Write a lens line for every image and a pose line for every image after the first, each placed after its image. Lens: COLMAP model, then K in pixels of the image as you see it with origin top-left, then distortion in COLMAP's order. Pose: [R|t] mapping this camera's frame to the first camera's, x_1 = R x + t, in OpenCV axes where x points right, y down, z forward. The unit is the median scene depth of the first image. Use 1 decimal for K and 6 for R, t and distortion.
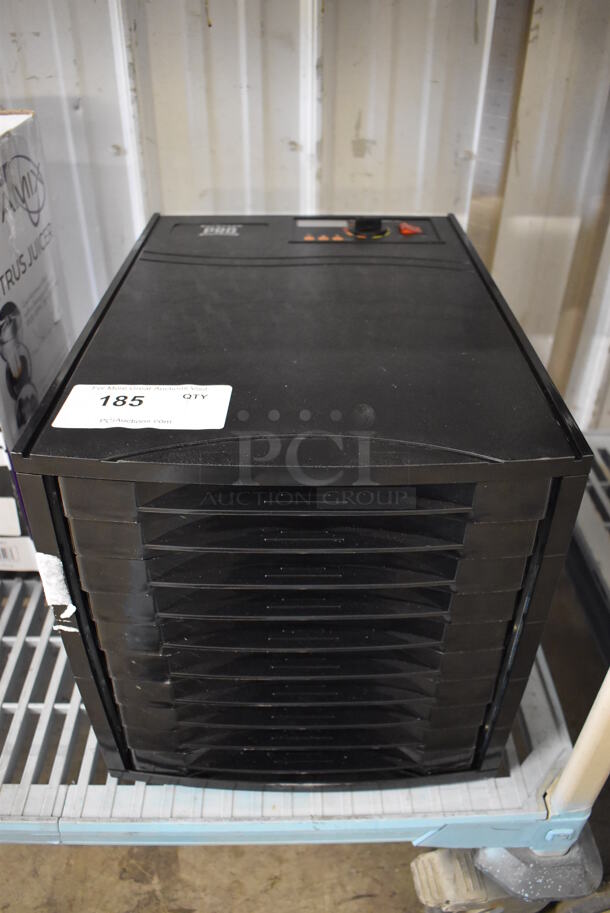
lens RADIAL K [[706.6, 0, 308.5], [0, 706.6, 460.9], [0, 0, 1]] dist [-0.083074, 0.009959]
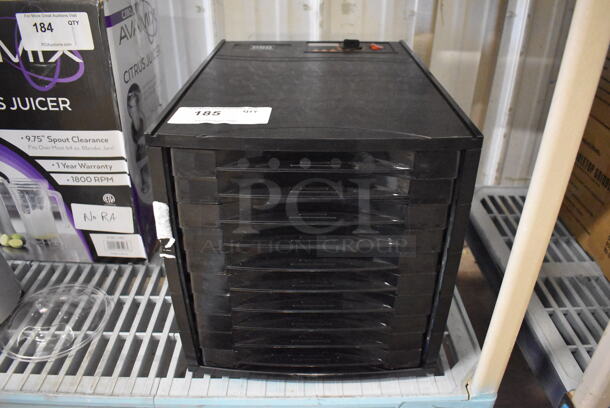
lens RADIAL K [[472.1, 0, 304.9], [0, 472.1, 203.4], [0, 0, 1]] dist [-0.083074, 0.009959]
pose [[0.999880, 0.004630, -0.014800, -0.007155], [-0.006023, 0.995414, -0.095471, 0.155112], [0.014290, 0.095549, 0.995322, -0.072136]]
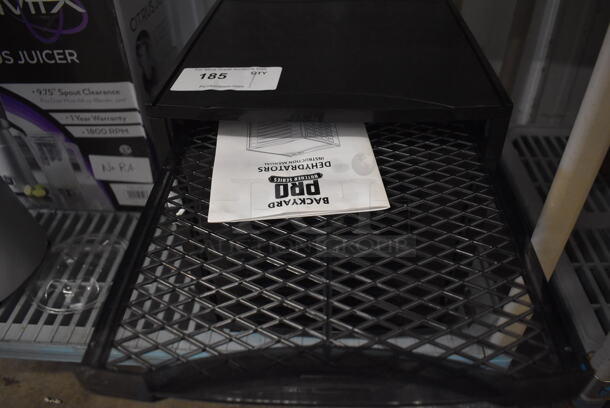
lens RADIAL K [[472.1, 0, 305.2], [0, 472.1, 201.8], [0, 0, 1]] dist [-0.083074, 0.009959]
pose [[0.996859, 0.010727, -0.078465, 0.019073], [-0.004832, 0.997176, 0.074941, 0.076859], [0.079047, -0.074326, 0.994096, -0.040976]]
